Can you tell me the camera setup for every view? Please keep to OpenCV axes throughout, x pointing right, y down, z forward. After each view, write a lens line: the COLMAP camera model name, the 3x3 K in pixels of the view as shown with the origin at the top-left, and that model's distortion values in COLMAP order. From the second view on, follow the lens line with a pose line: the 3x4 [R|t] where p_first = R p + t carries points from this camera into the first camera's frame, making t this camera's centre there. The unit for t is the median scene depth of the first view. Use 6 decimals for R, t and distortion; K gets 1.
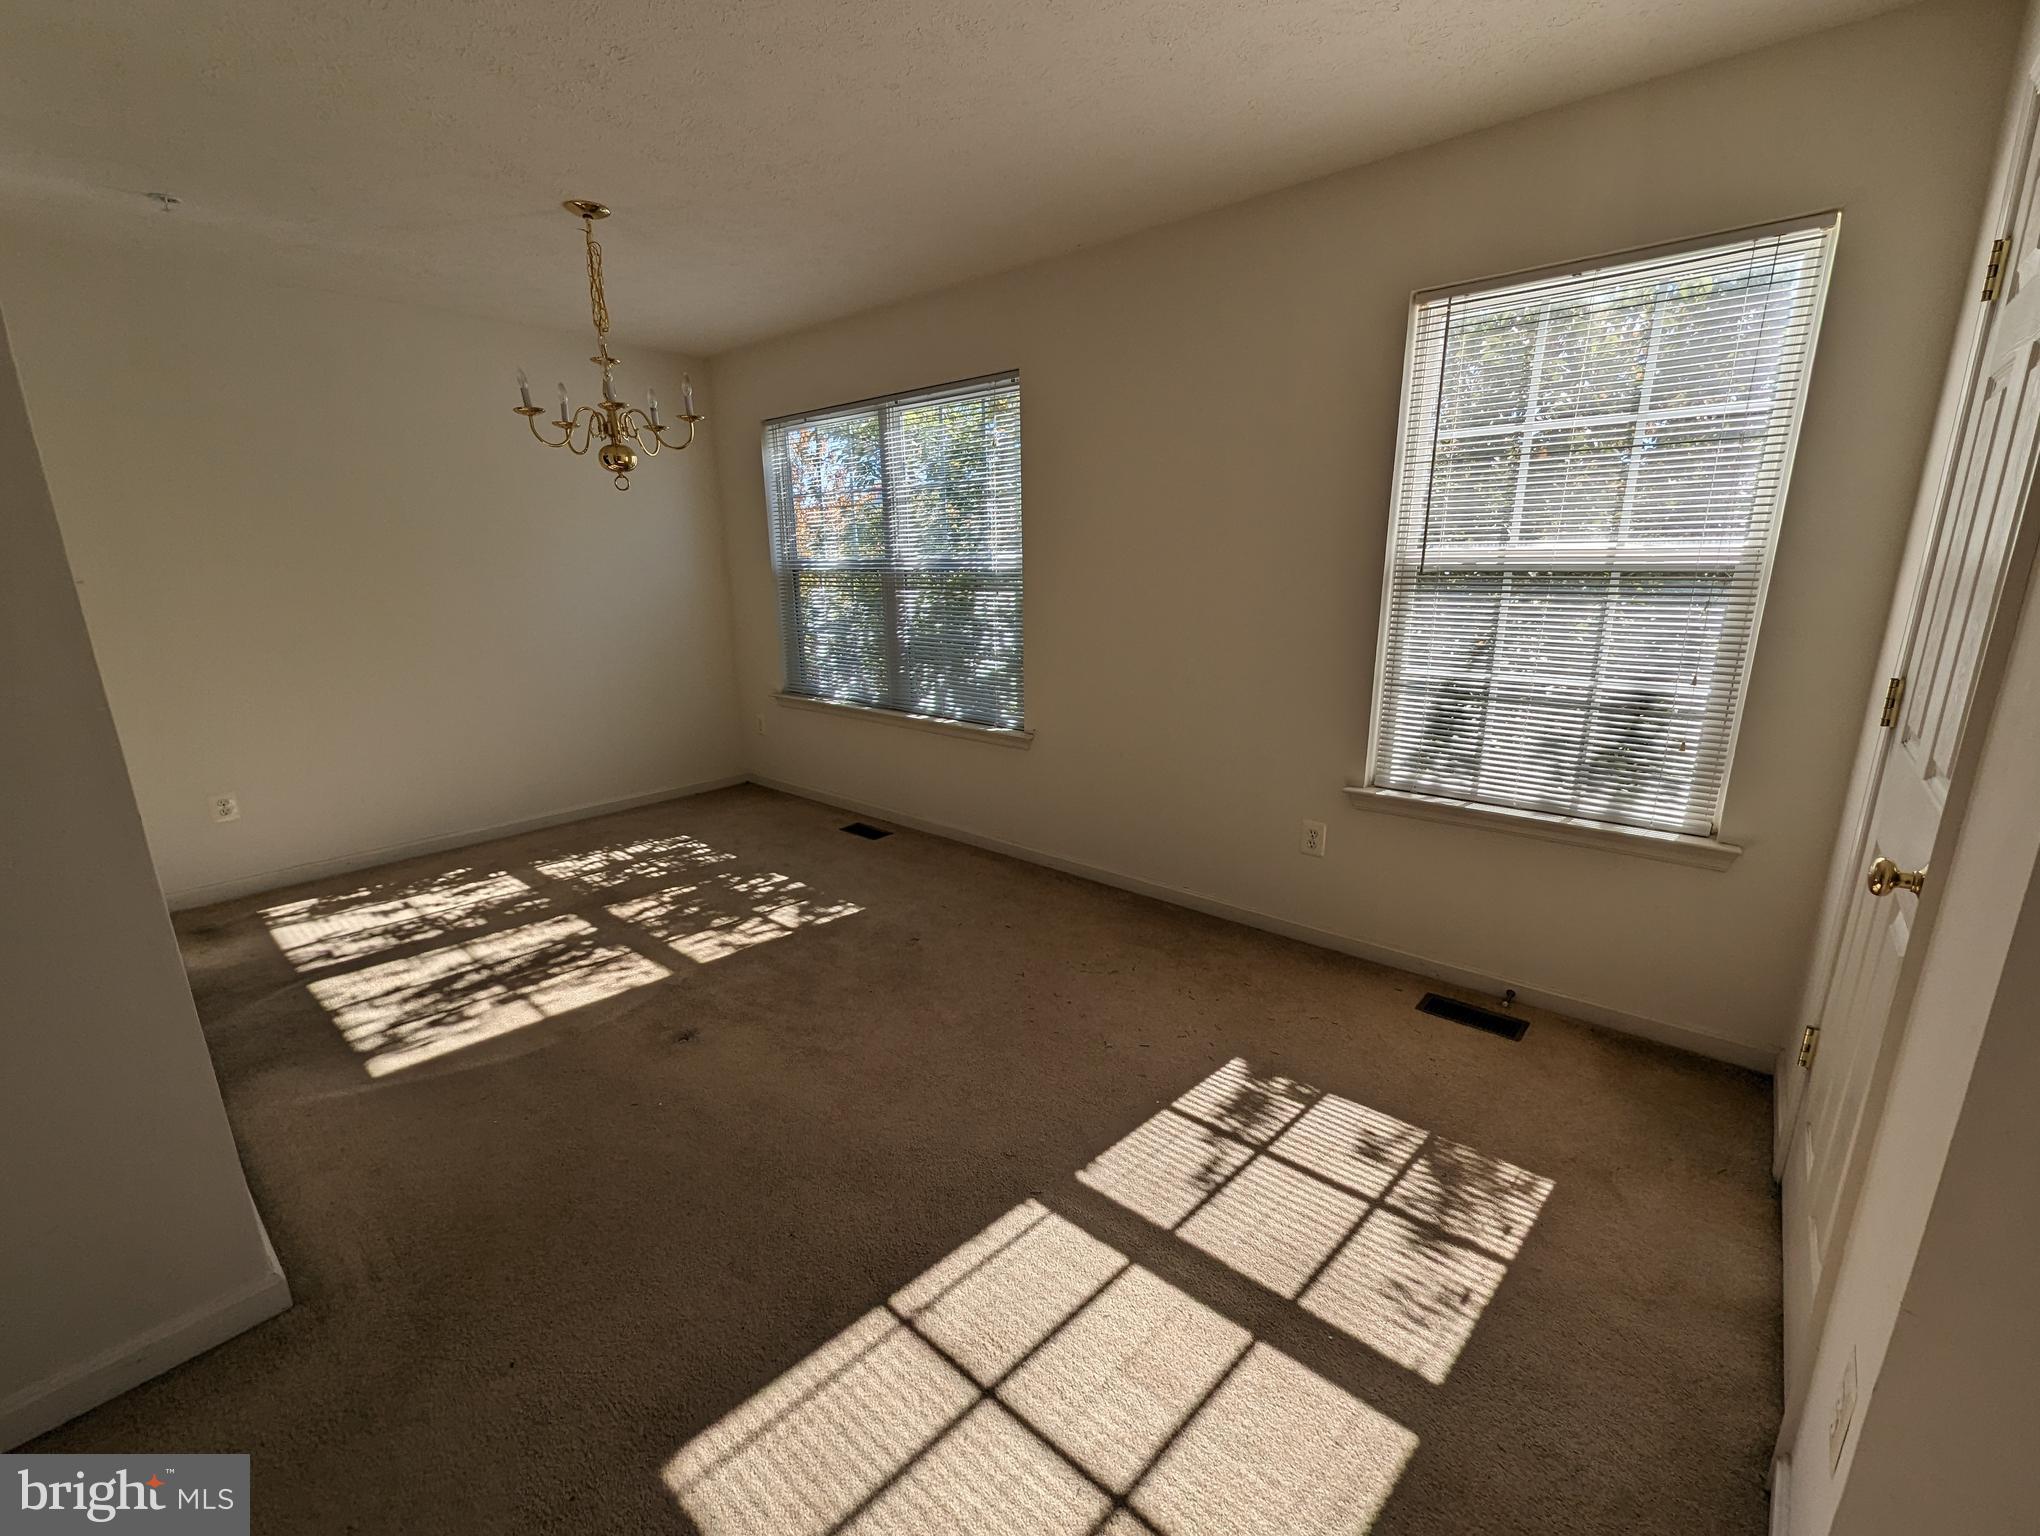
lens RADIAL K [[847.8, 0, 1028.9], [0, 847.8, 772.8], [0, 0, 1]] dist [0.000964, 0.000372]
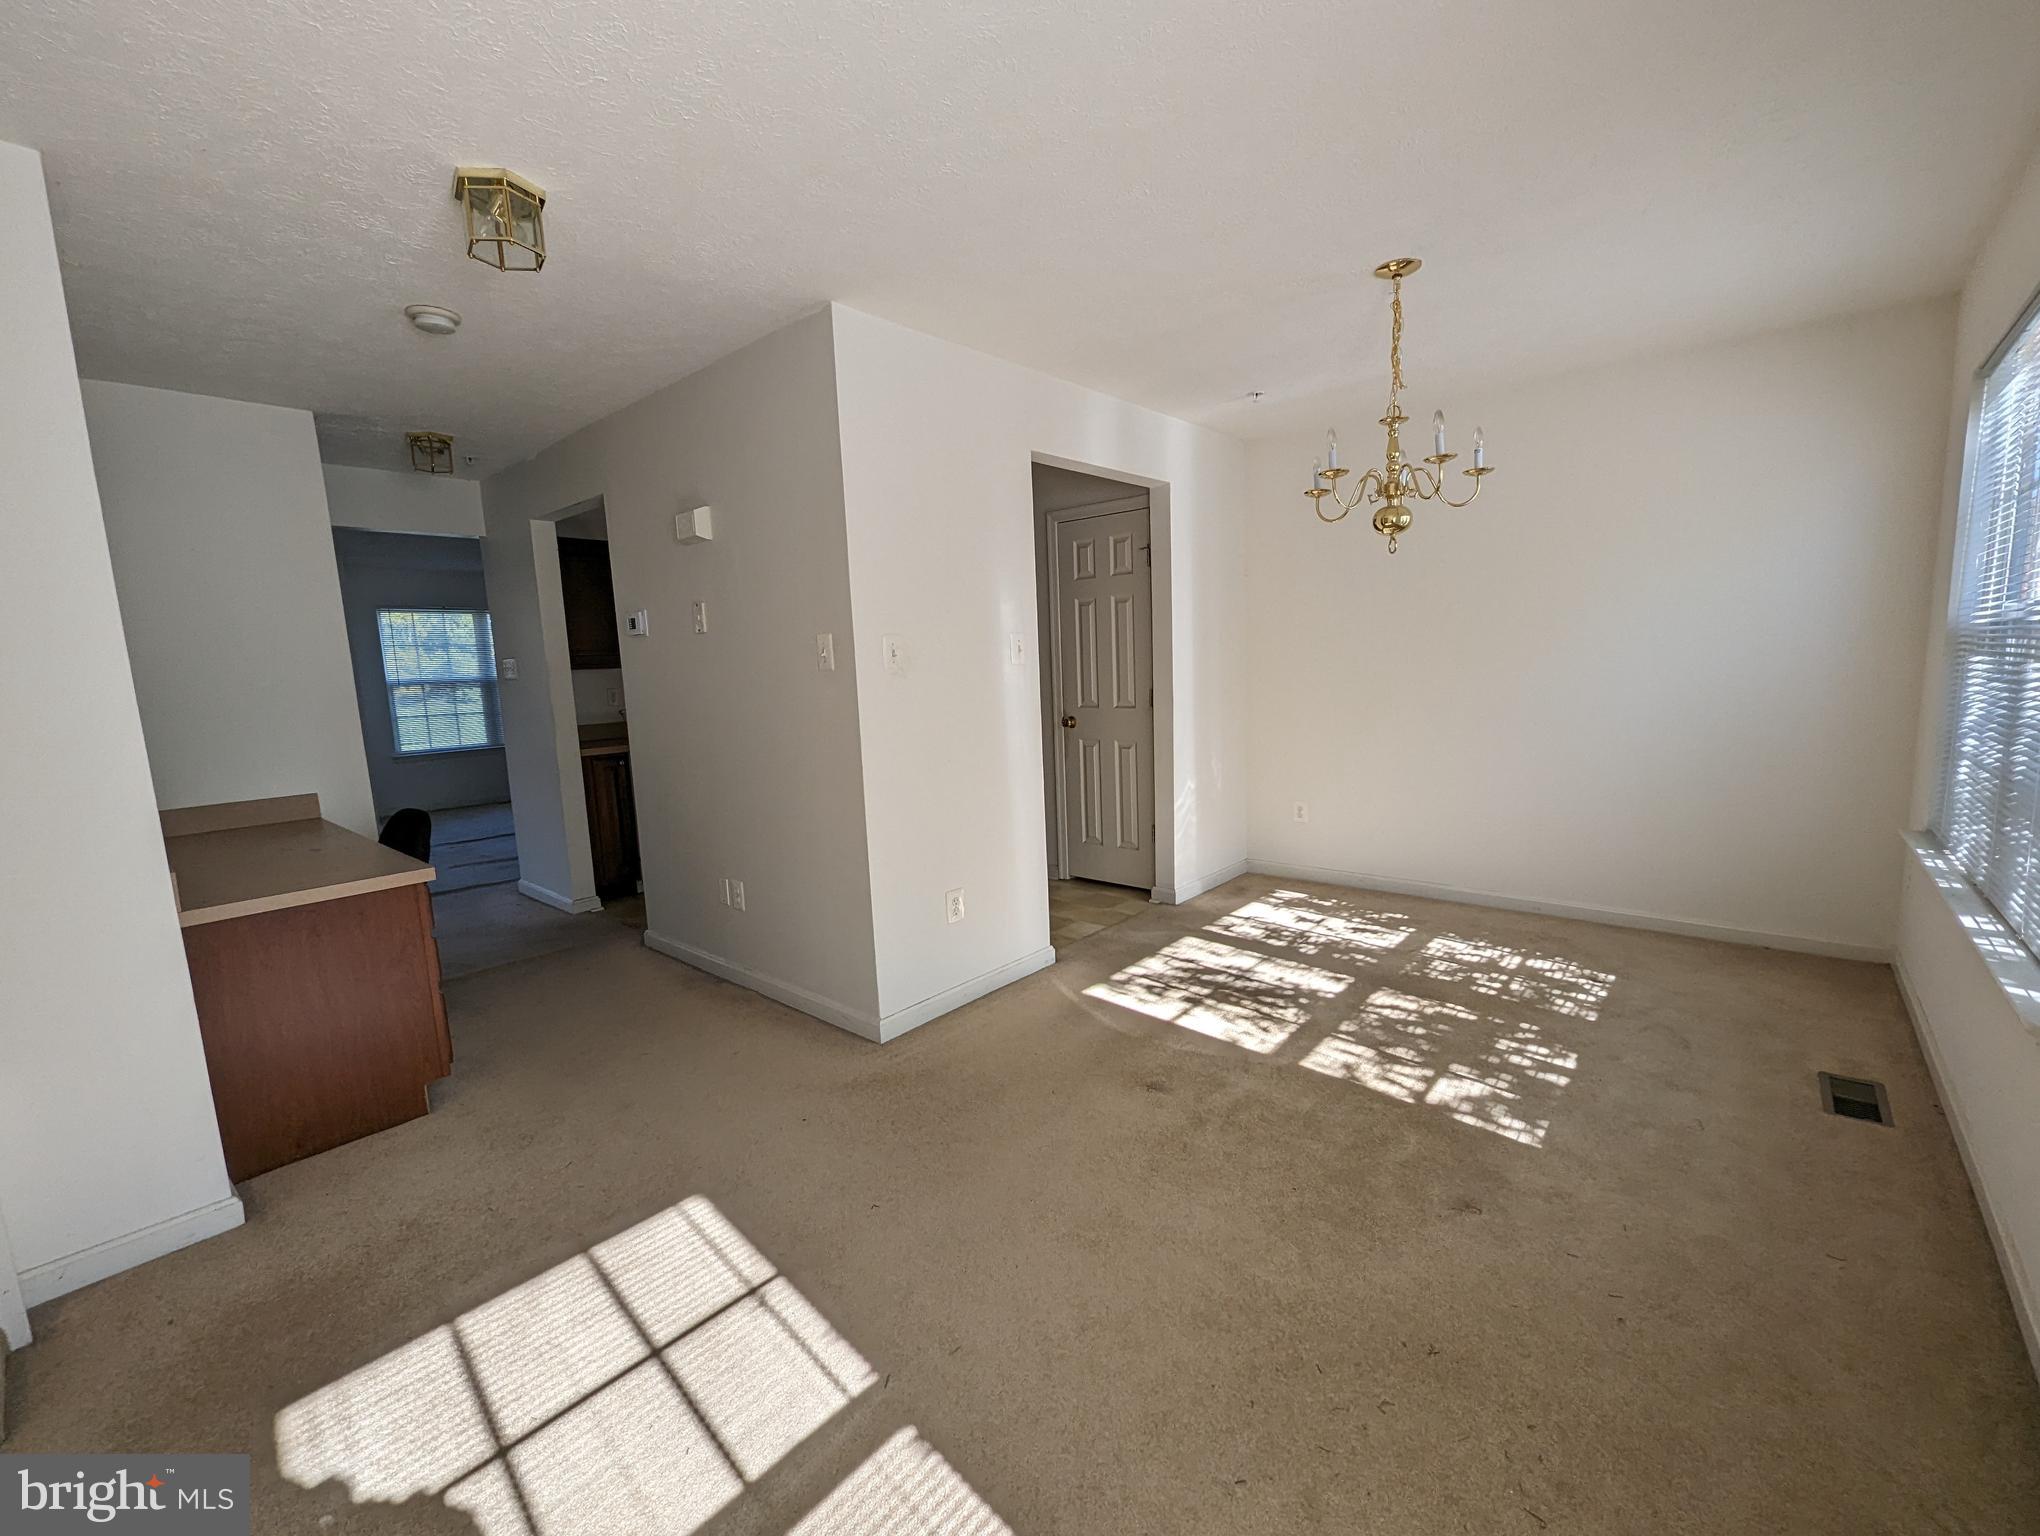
lens RADIAL K [[847.8, 0, 1028.9], [0, 847.8, 772.8], [0, 0, 1]] dist [0.000964, 0.000372]
pose [[-0.004567, 0.144660, -0.989471, 0.427170], [-0.208988, 0.967493, 0.142411, -0.133668], [0.977907, 0.207438, 0.025813, 0.567276]]
